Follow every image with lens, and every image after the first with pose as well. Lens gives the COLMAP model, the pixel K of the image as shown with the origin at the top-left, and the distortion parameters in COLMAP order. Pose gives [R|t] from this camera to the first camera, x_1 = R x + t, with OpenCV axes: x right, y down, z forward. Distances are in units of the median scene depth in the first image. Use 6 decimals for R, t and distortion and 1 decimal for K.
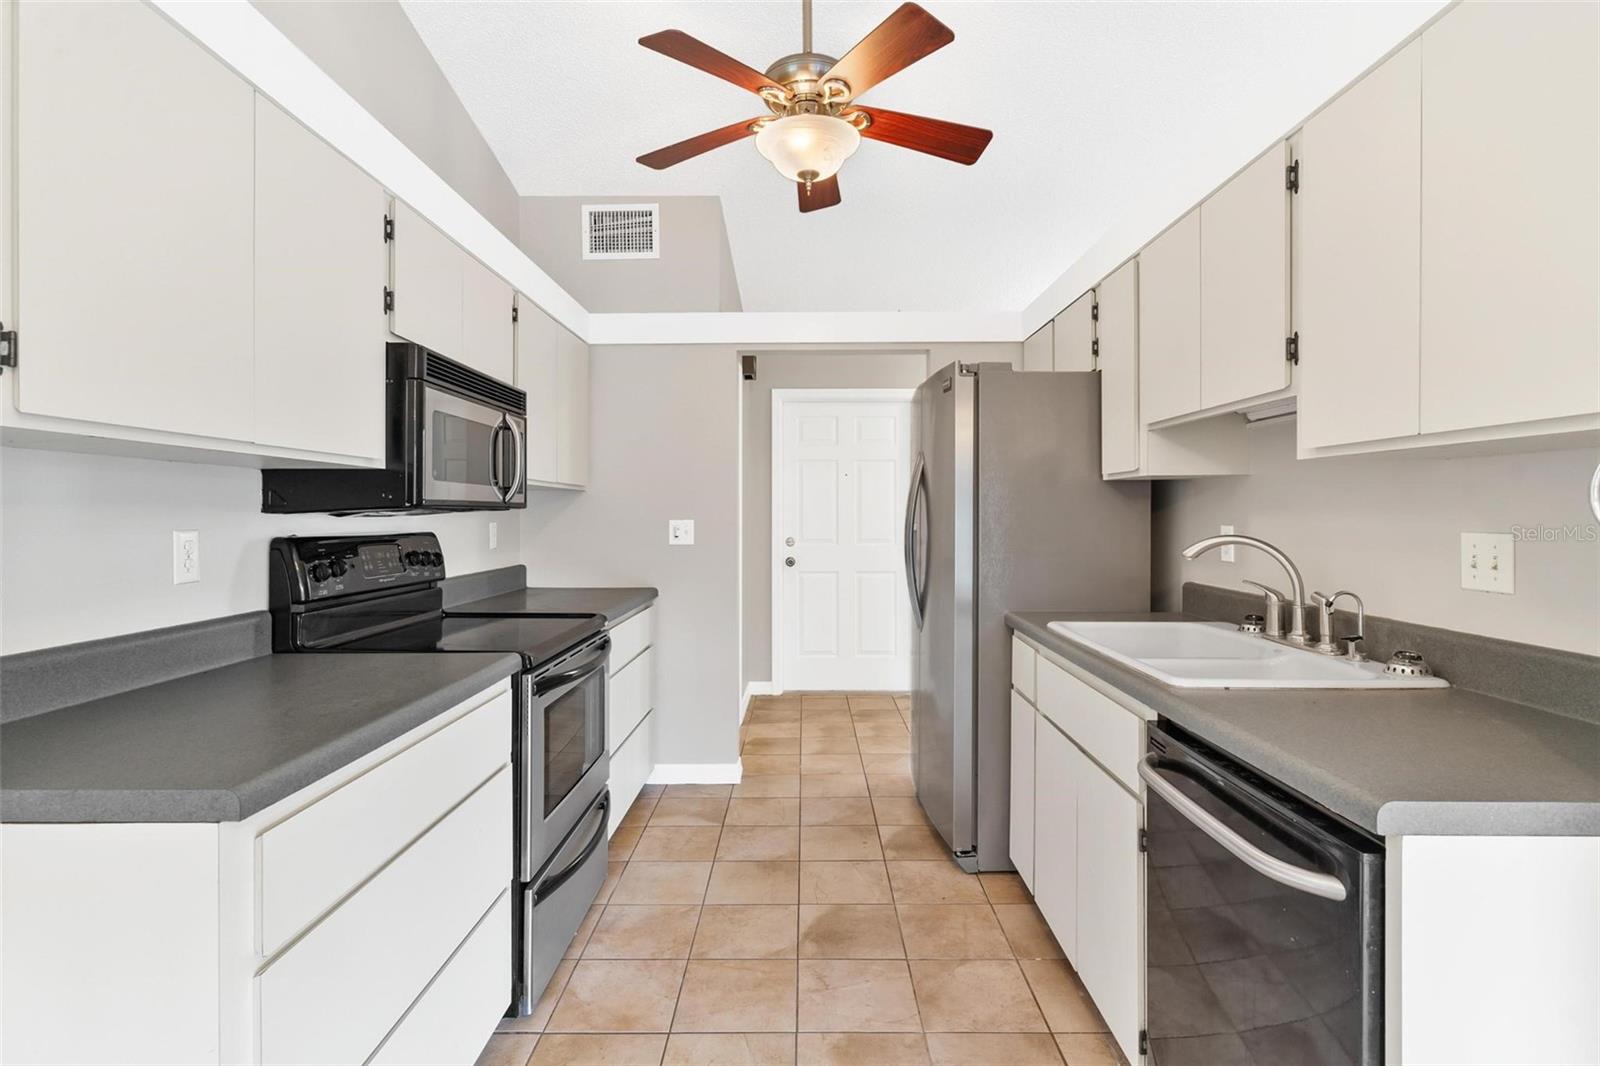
lens RADIAL K [[780.0, 0, 816.3], [0, 780.0, 512.6], [0, 0, 1]] dist [0.002409, -0.002460]
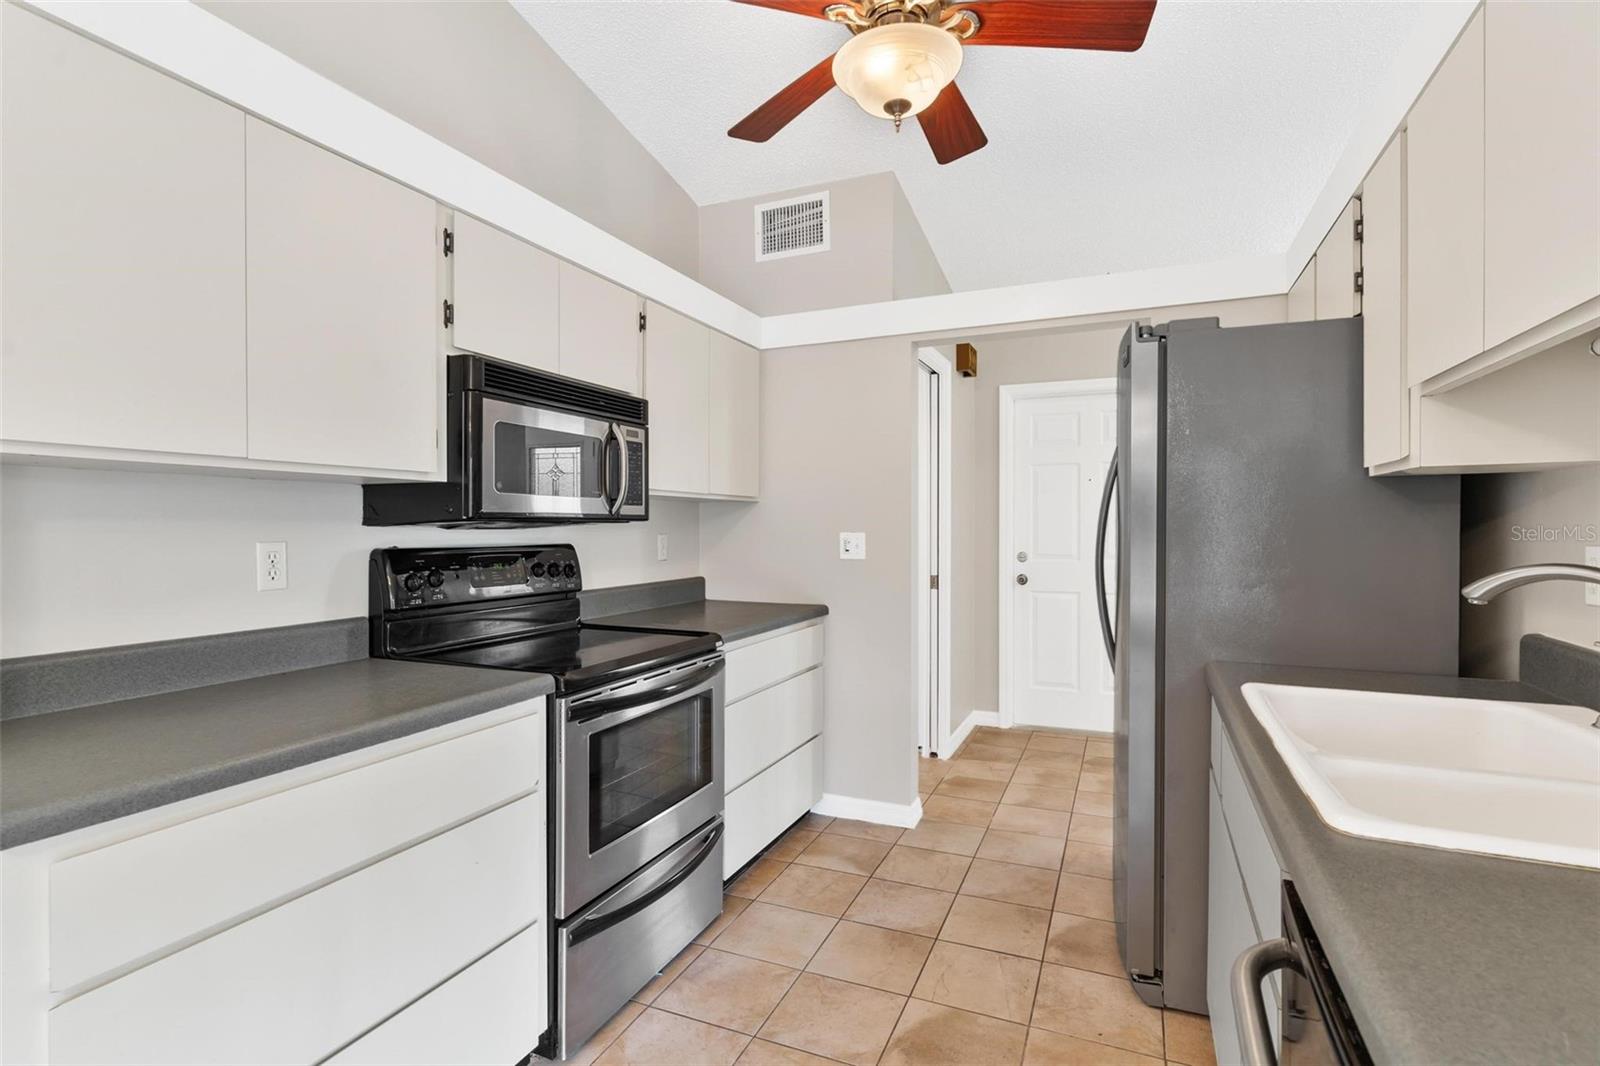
lens RADIAL K [[780.0, 0, 796.5], [0, 780.0, 530.2], [0, 0, 1]] dist [0.002409, -0.002460]
pose [[0.916355, 0.002367, -0.400360, 0.184966], [0.000980, 0.999966, 0.008156, -0.001027], [0.400366, -0.007866, 0.916321, 0.181749]]
